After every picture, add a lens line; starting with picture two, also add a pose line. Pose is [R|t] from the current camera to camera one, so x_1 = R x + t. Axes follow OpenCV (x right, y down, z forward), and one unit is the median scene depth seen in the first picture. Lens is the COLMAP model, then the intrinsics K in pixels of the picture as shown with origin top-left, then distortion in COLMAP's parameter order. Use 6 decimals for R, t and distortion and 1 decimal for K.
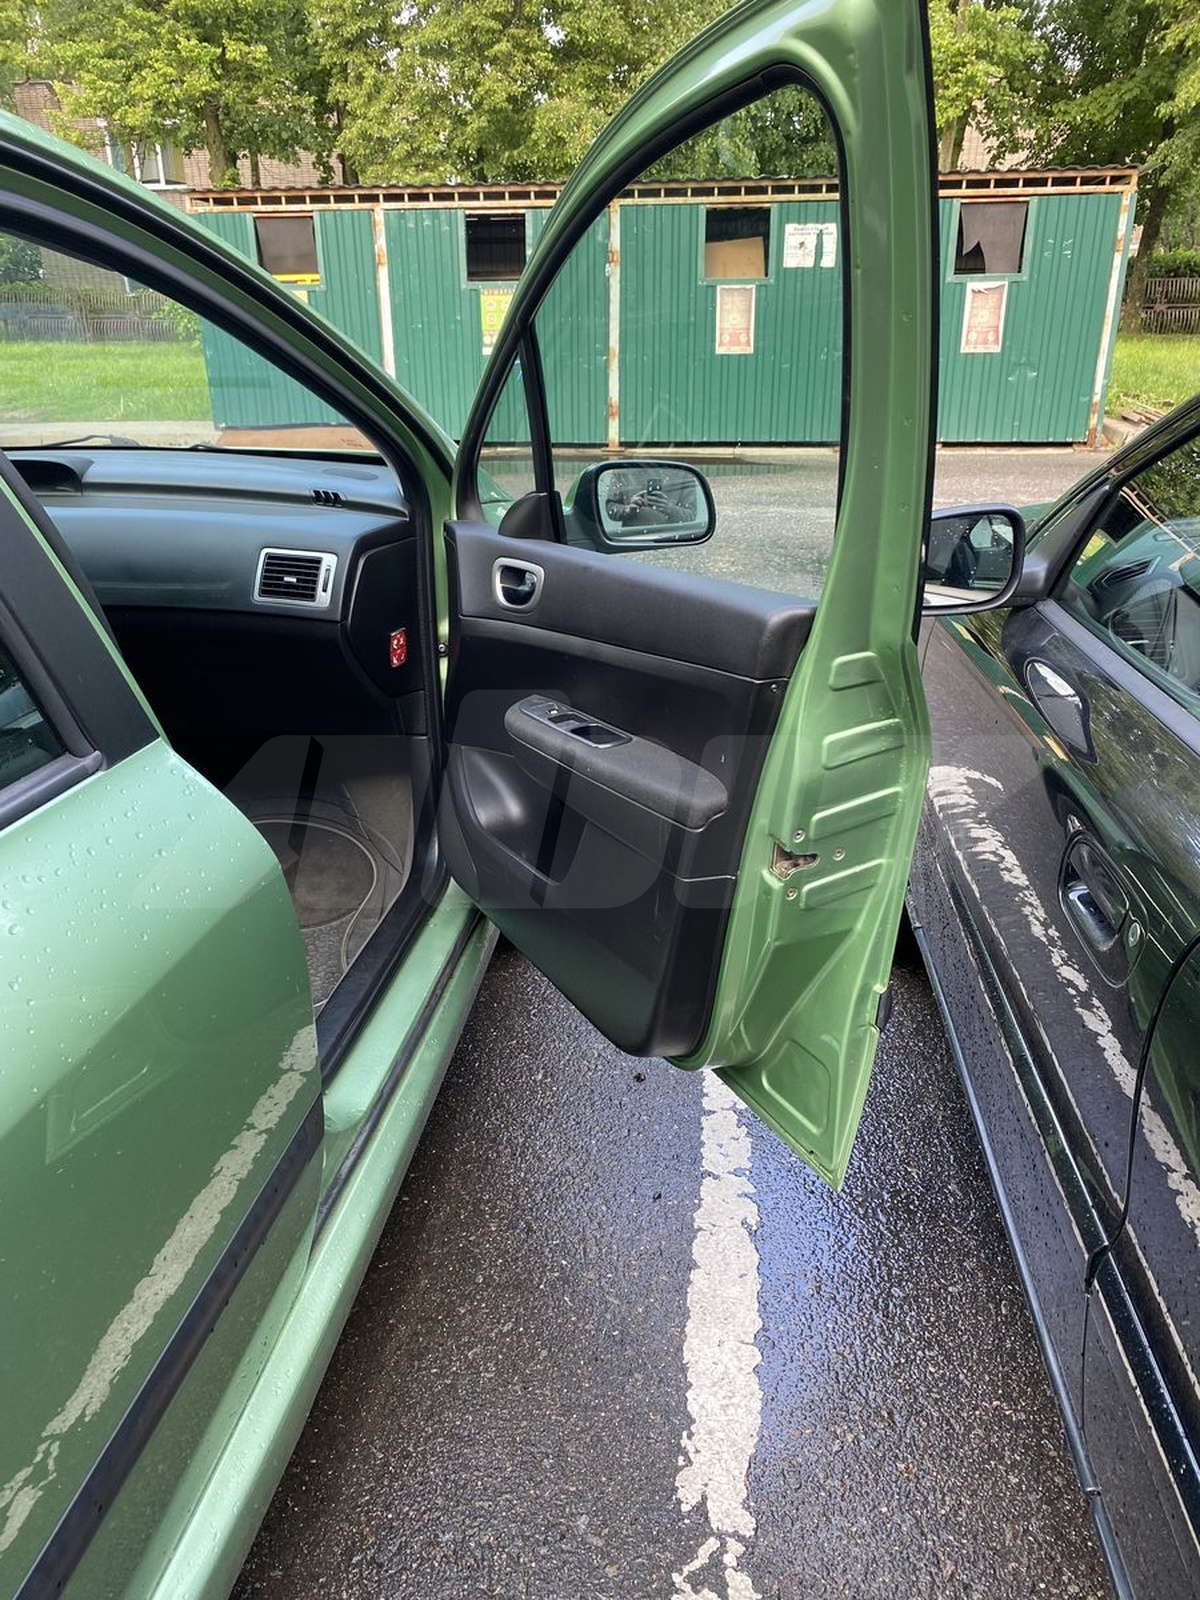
lens RADIAL K [[1212.5, 0, 584.6], [0, 1212.5, 808.3], [0, 0, 1]] dist [0.023220, -0.027115]
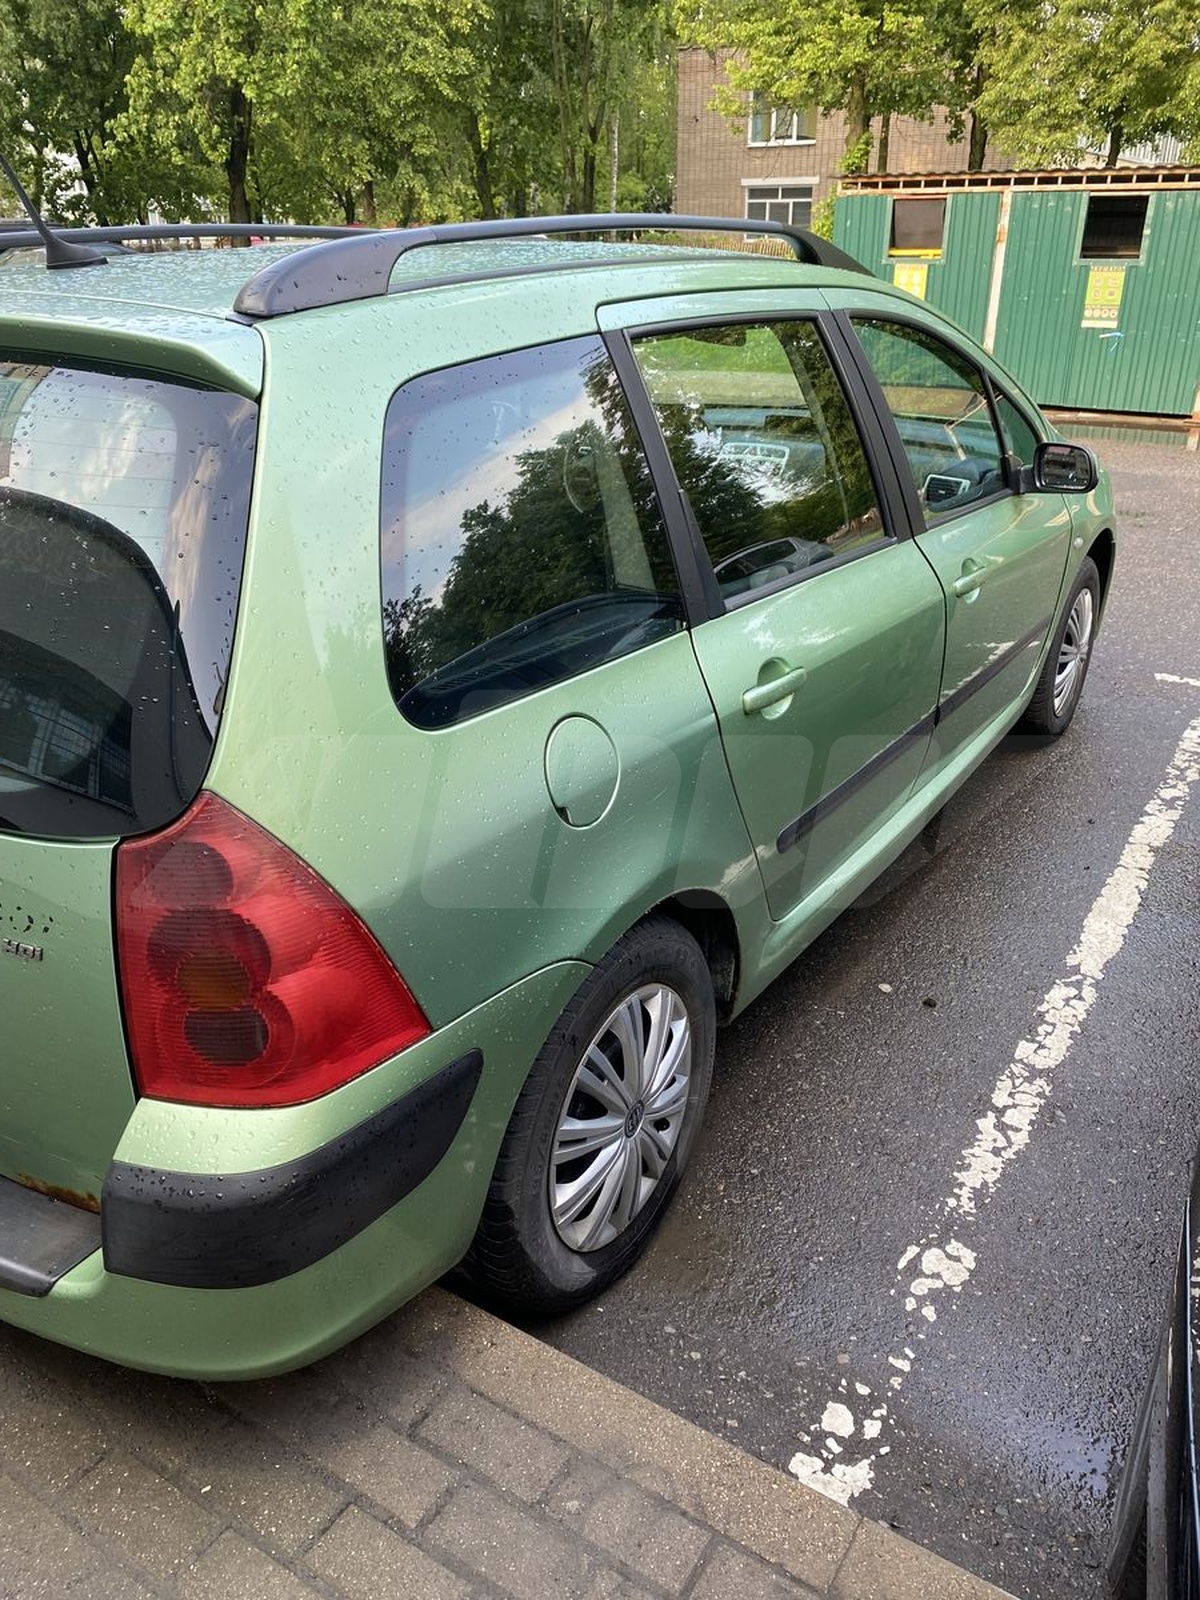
lens RADIAL K [[1212.5, 0, 593.3], [0, 1212.5, 793.7], [0, 0, 1]] dist [0.023220, -0.027115]
pose [[0.906280, 0.184458, -0.380305, 0.012045], [-0.173867, 0.982793, 0.062349, 0.044662], [0.385262, 0.009617, 0.922757, -0.168753]]
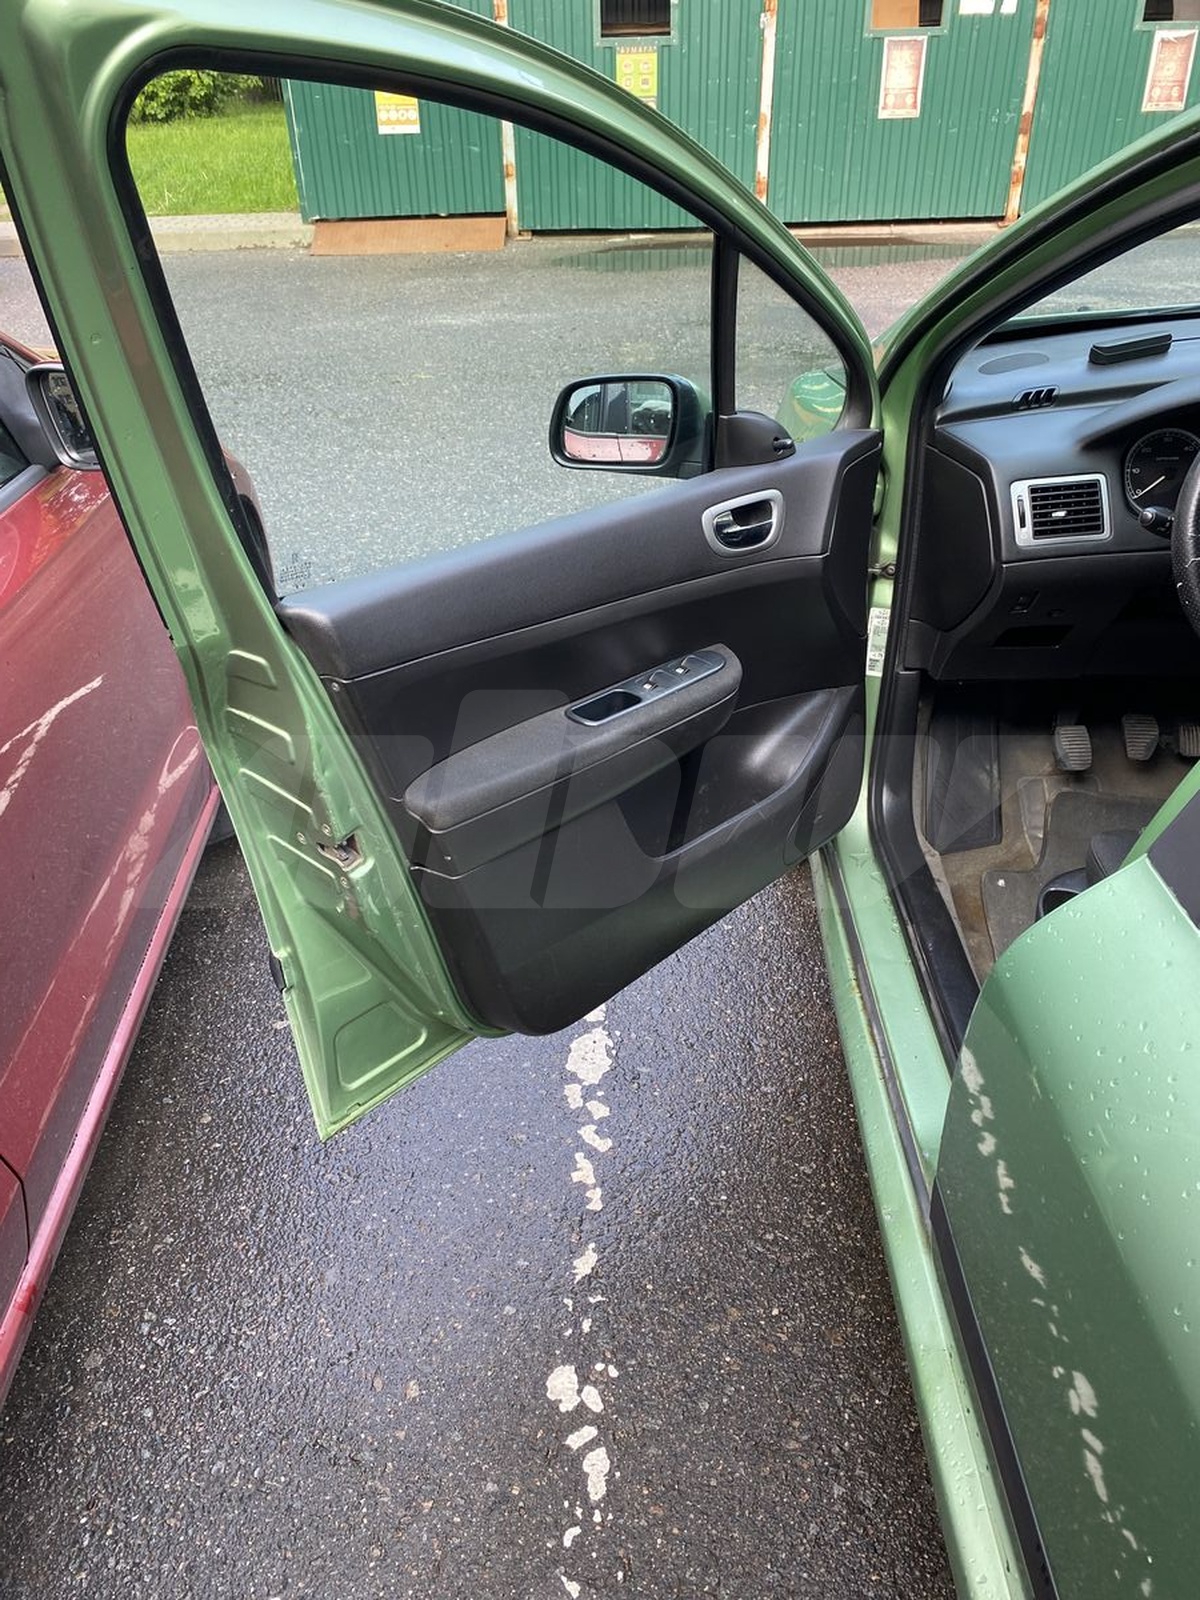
lens RADIAL K [[1212.5, 0, 590.4], [0, 1212.5, 802.8], [0, 0, 1]] dist [0.023220, -0.027115]
pose [[0.991610, -0.081699, 0.100170, -0.247094], [0.064596, 0.984435, 0.163450, -0.032674], [-0.111964, -0.155608, 0.981453, 0.048853]]
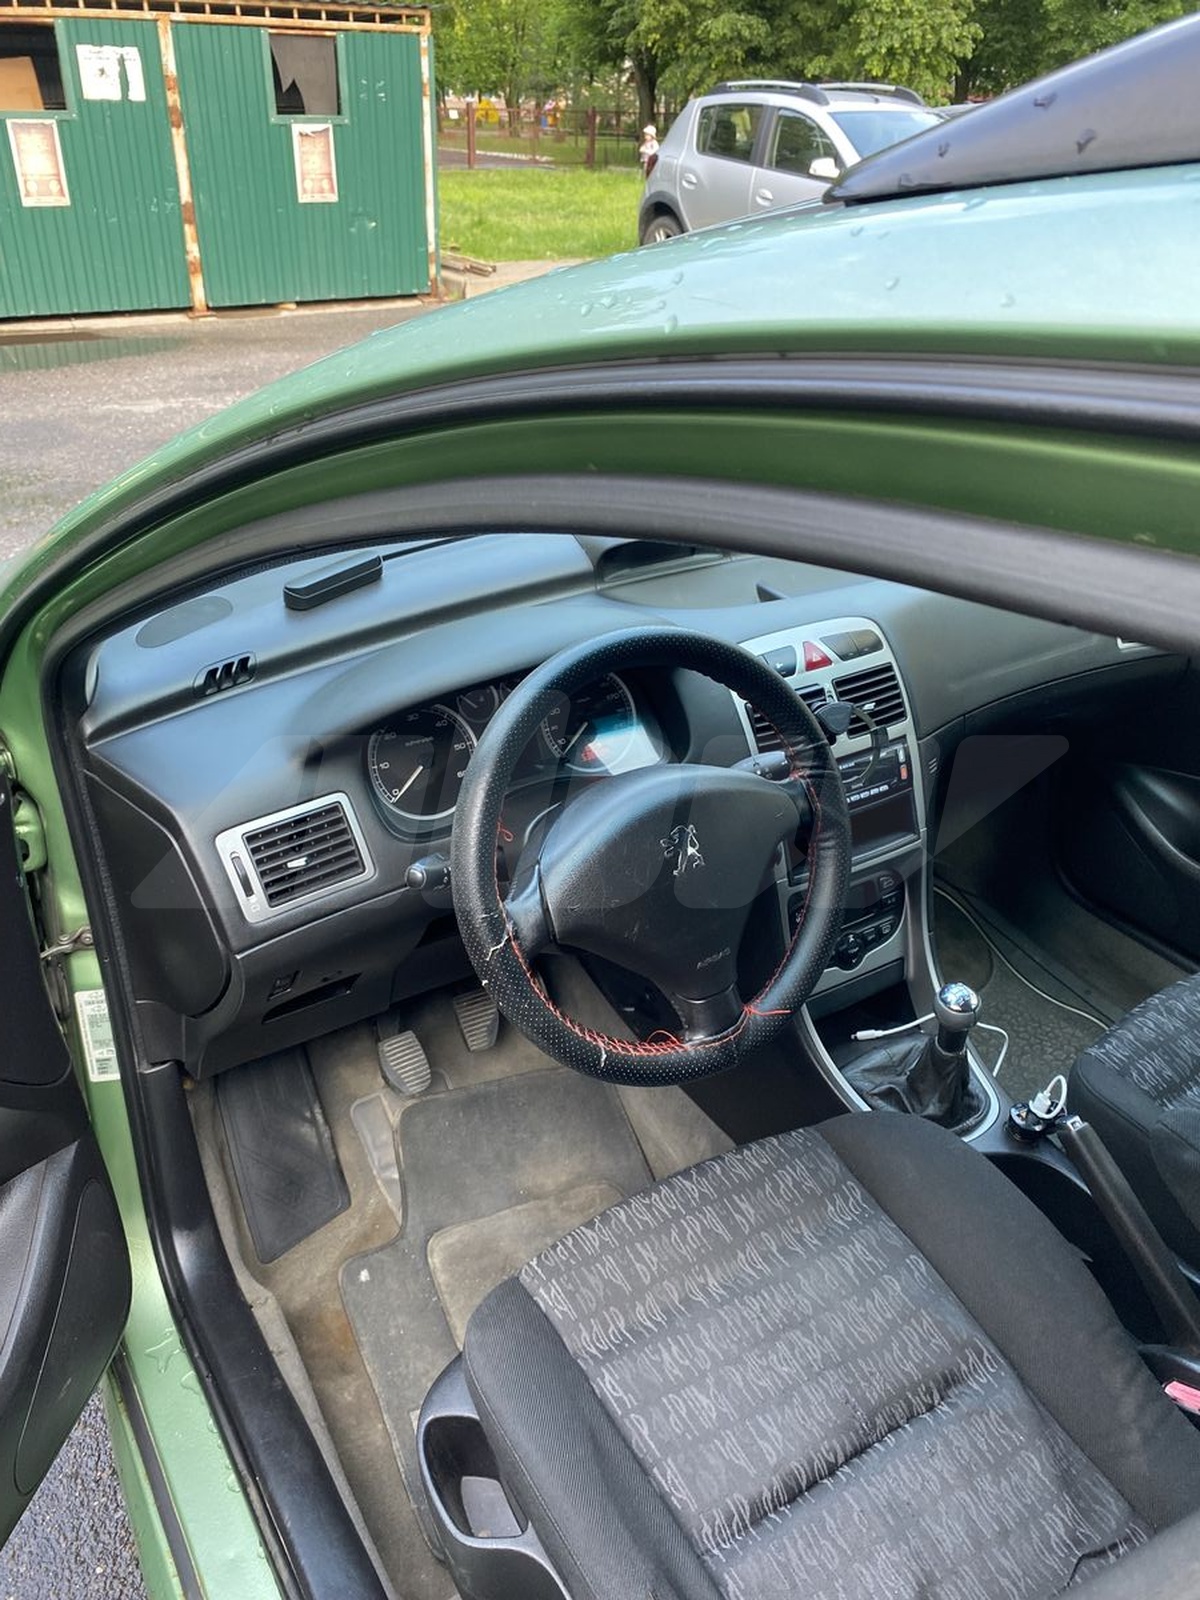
lens RADIAL K [[1212.5, 0, 599.1], [0, 1212.5, 808.2], [0, 0, 1]] dist [0.023220, -0.027115]
pose [[0.755532, -0.302553, 0.581062, -0.207865], [0.228764, 0.952977, 0.198753, -0.060664], [-0.613871, -0.017239, 0.789218, 0.102384]]
